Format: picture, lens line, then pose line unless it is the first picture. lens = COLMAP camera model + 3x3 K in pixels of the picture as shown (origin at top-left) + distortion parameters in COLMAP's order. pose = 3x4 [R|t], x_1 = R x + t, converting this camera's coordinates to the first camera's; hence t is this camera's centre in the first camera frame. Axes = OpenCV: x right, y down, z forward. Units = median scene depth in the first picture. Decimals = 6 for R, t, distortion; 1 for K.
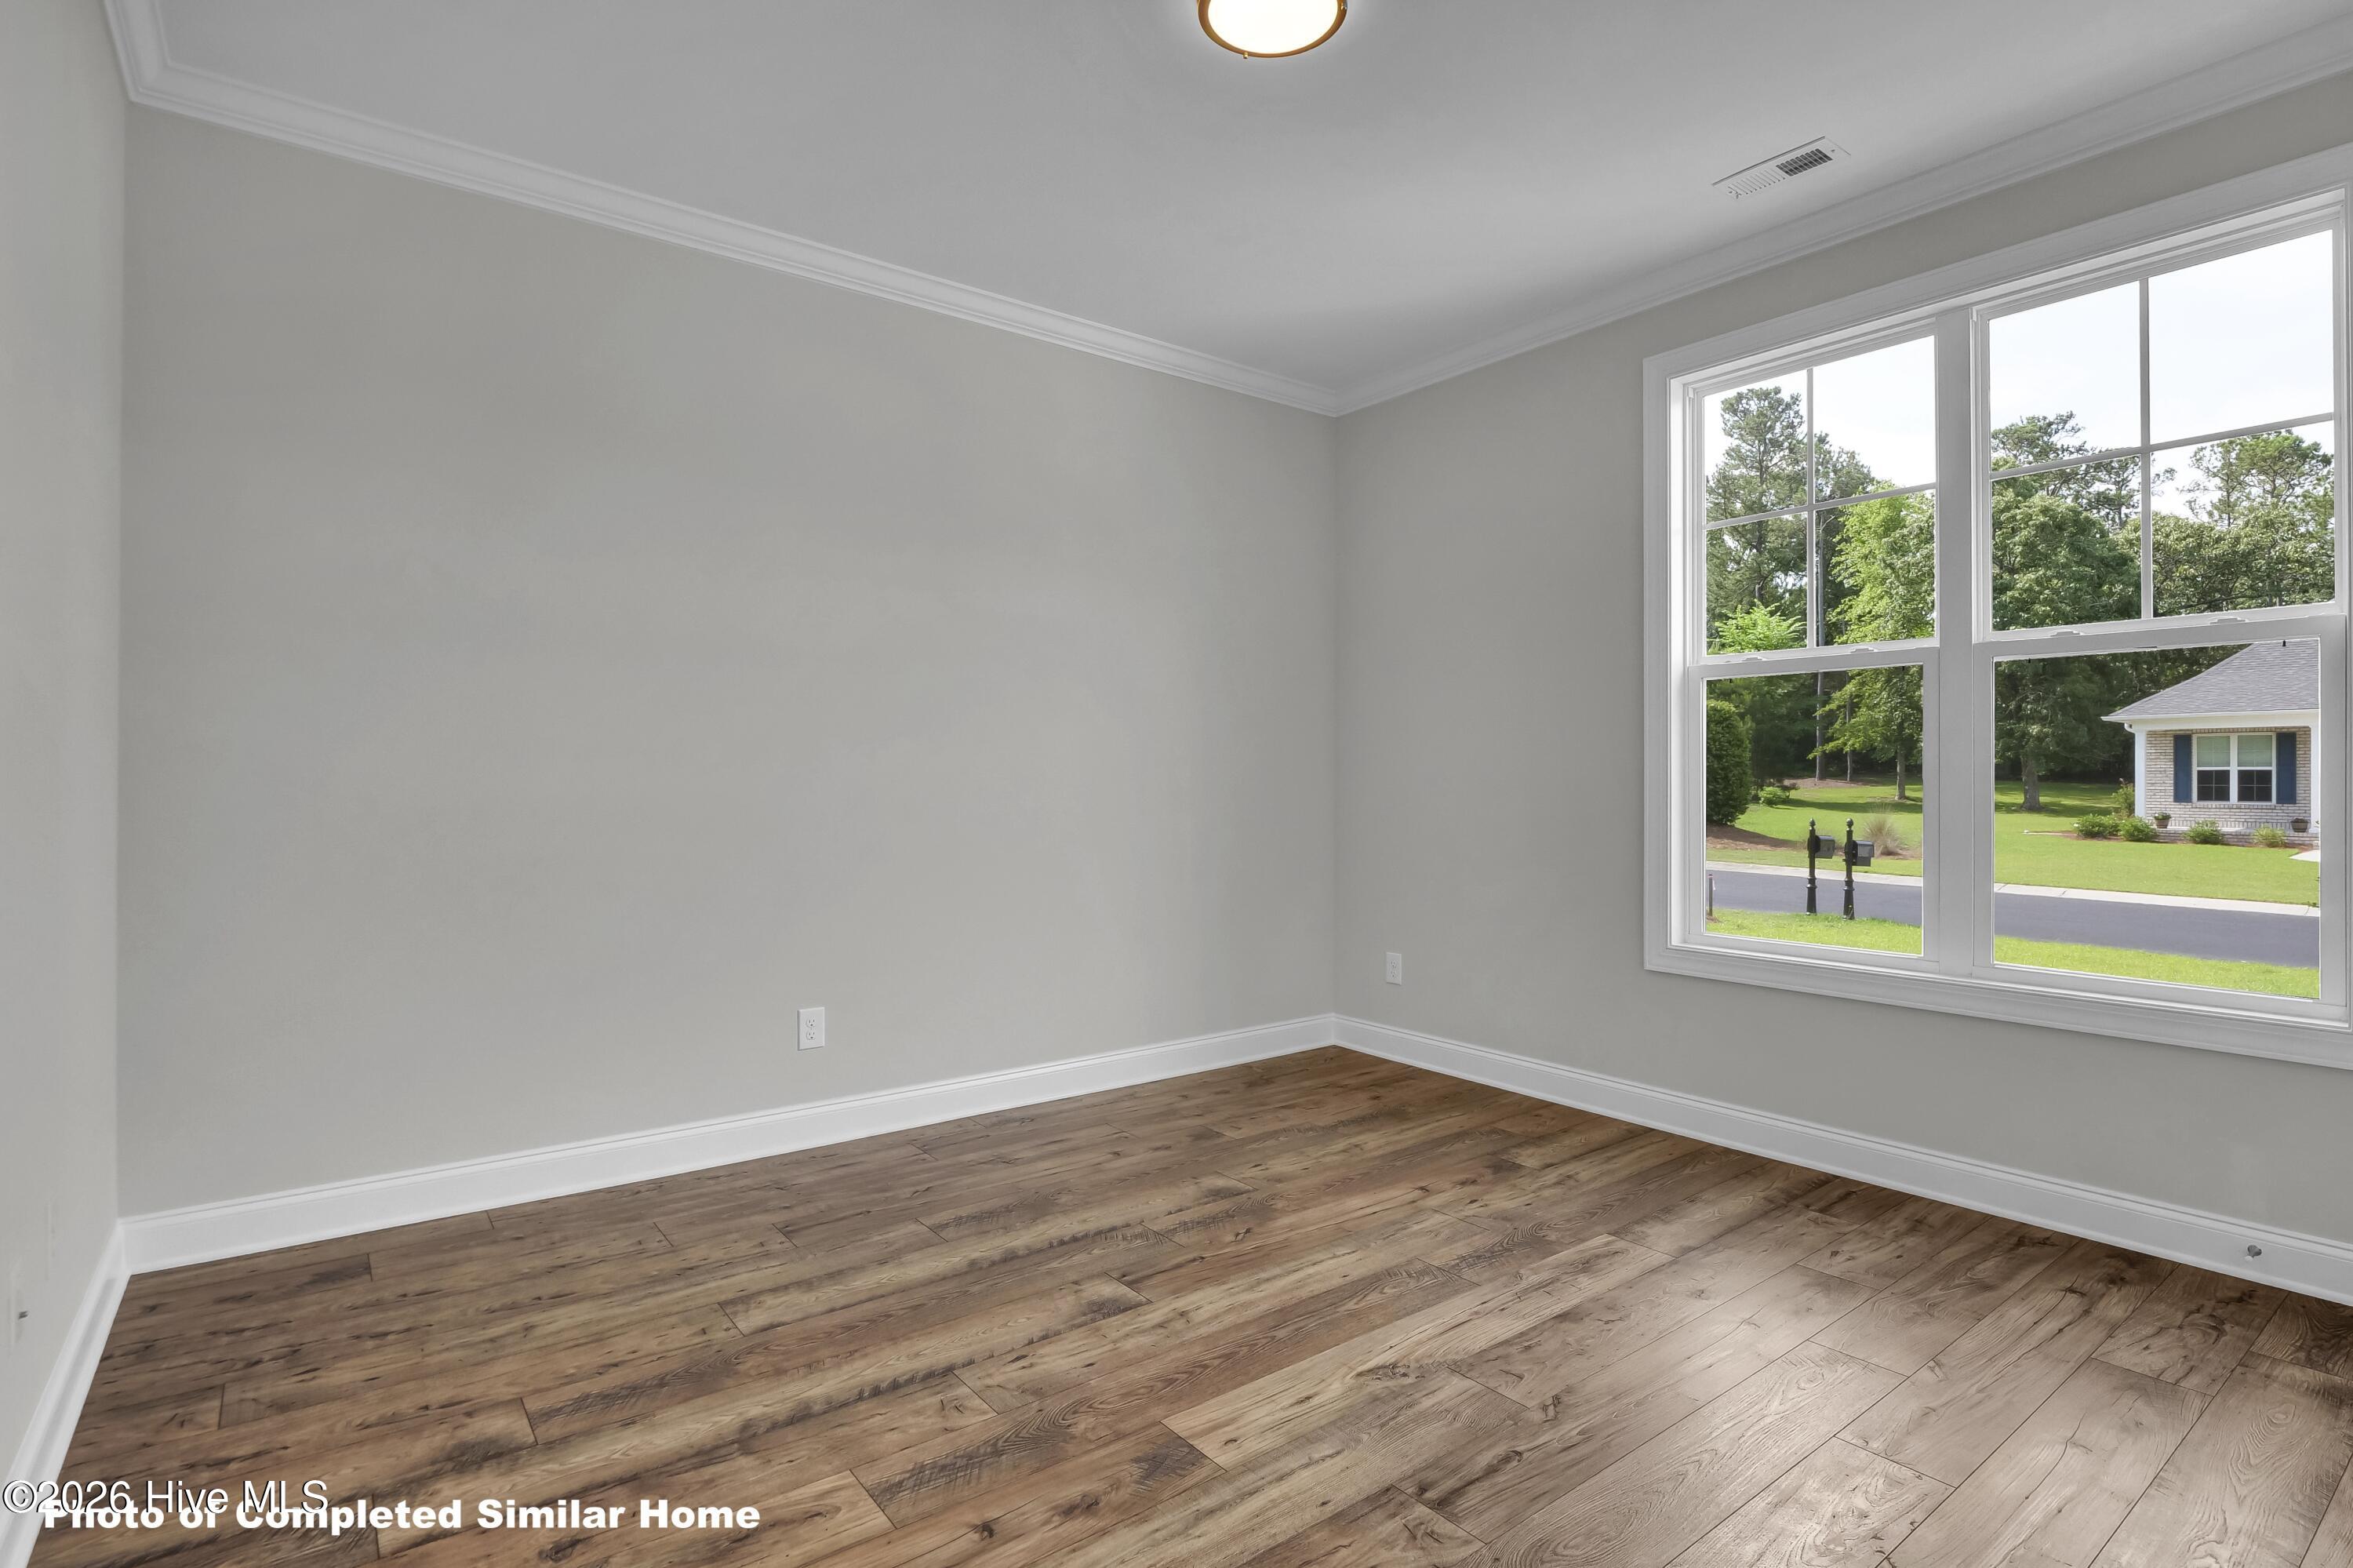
lens RADIAL K [[1165.4, 0, 1203.5], [0, 1165.4, 774.7], [0, 0, 1]] dist [-0.009552, -0.001250]
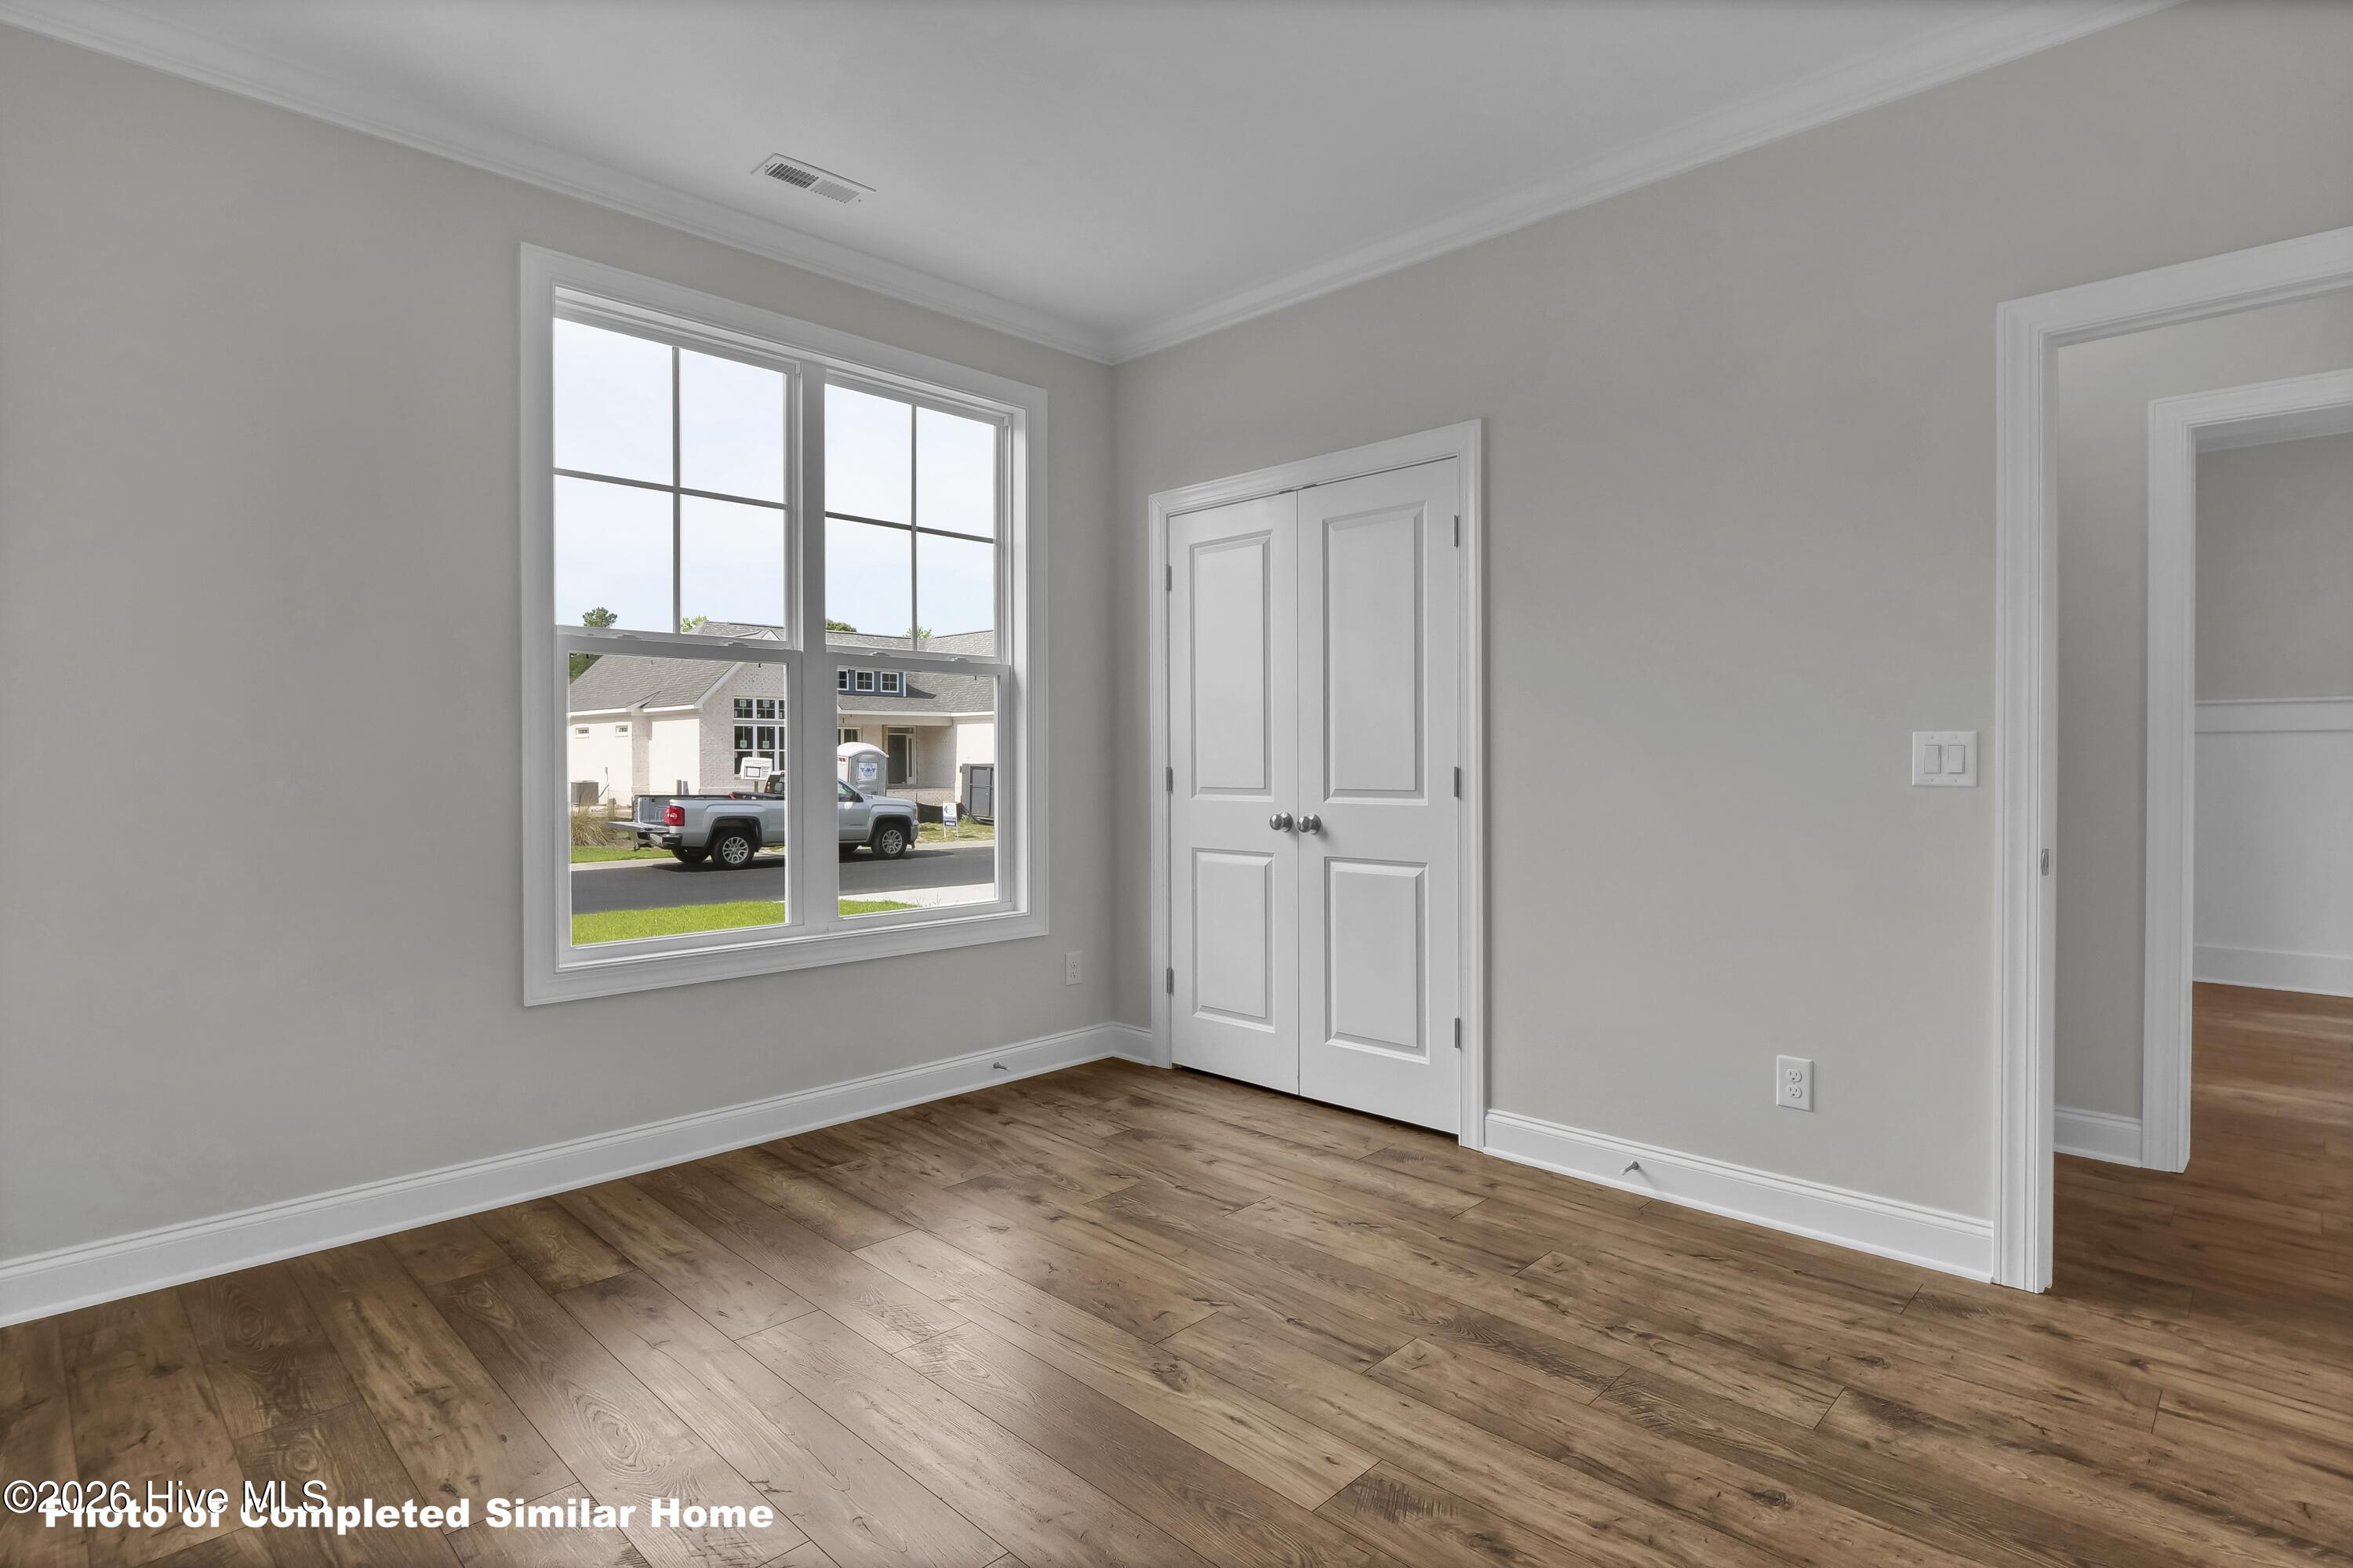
lens RADIAL K [[1165.4, 0, 1207.6], [0, 1165.4, 762.8], [0, 0, 1]] dist [-0.009552, -0.001250]
pose [[-0.138026, -0.006298, 0.990409, -0.590872], [0.000919, 0.999979, 0.006487, -0.006507], [-0.990428, 0.001806, -0.138017, 0.799327]]
